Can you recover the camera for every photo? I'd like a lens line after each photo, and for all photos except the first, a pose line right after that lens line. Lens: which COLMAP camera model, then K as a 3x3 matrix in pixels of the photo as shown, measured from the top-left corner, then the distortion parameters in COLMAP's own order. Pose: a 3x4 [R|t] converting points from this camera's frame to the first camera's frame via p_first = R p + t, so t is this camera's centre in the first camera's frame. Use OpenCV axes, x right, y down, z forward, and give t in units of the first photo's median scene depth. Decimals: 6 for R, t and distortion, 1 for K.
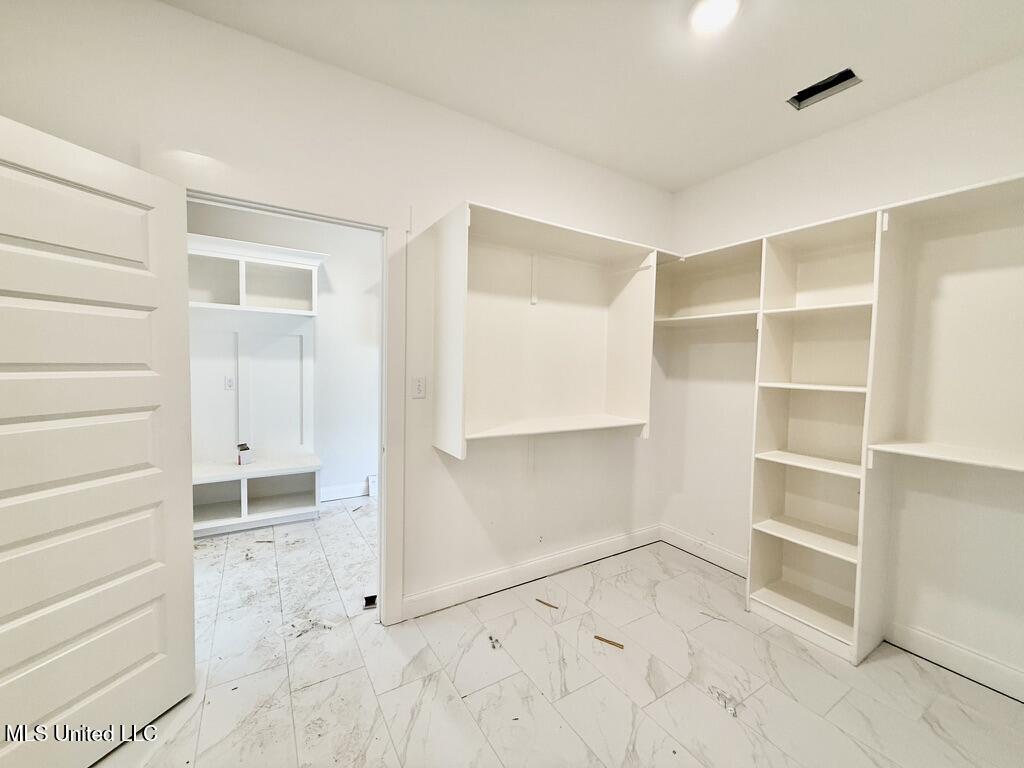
lens RADIAL K [[408.4, 0, 512.9], [0, 408.4, 385.9], [0, 0, 1]] dist [-0.002082, -0.000107]
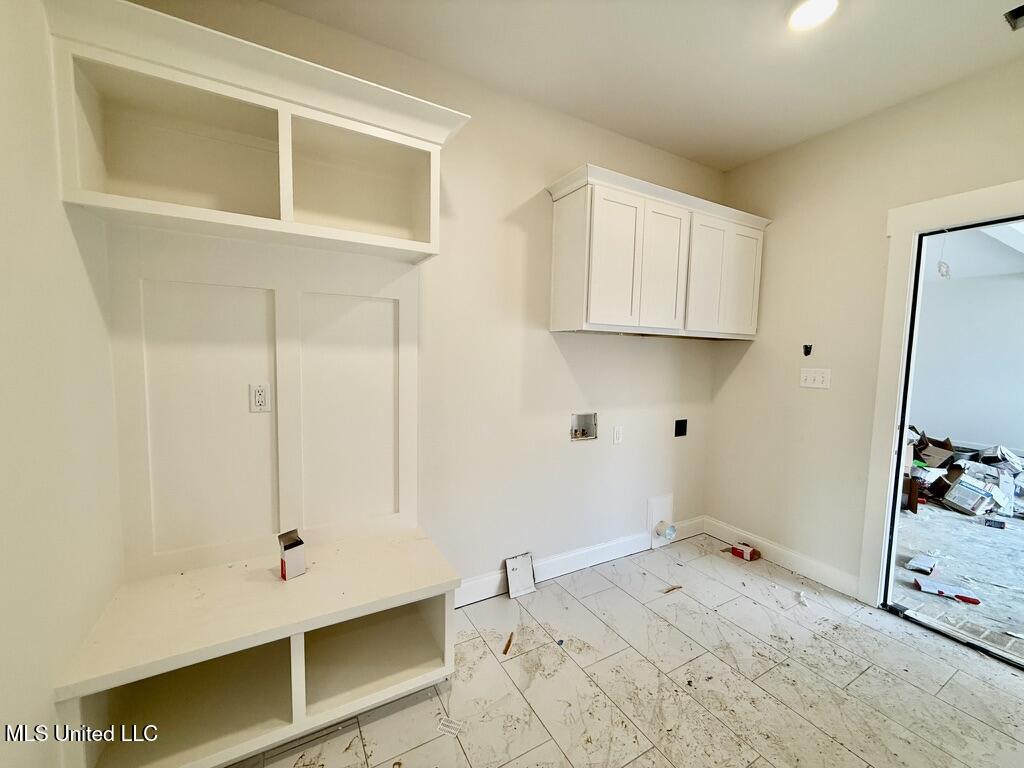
lens RADIAL K [[408.4, 0, 511.6], [0, 408.4, 383.4], [0, 0, 1]] dist [-0.002082, -0.000107]
pose [[0.998960, 0.002609, -0.045521, -0.379162], [-0.001350, 0.999616, 0.027671, -0.037047], [0.045576, -0.027580, 0.998580, 0.540030]]
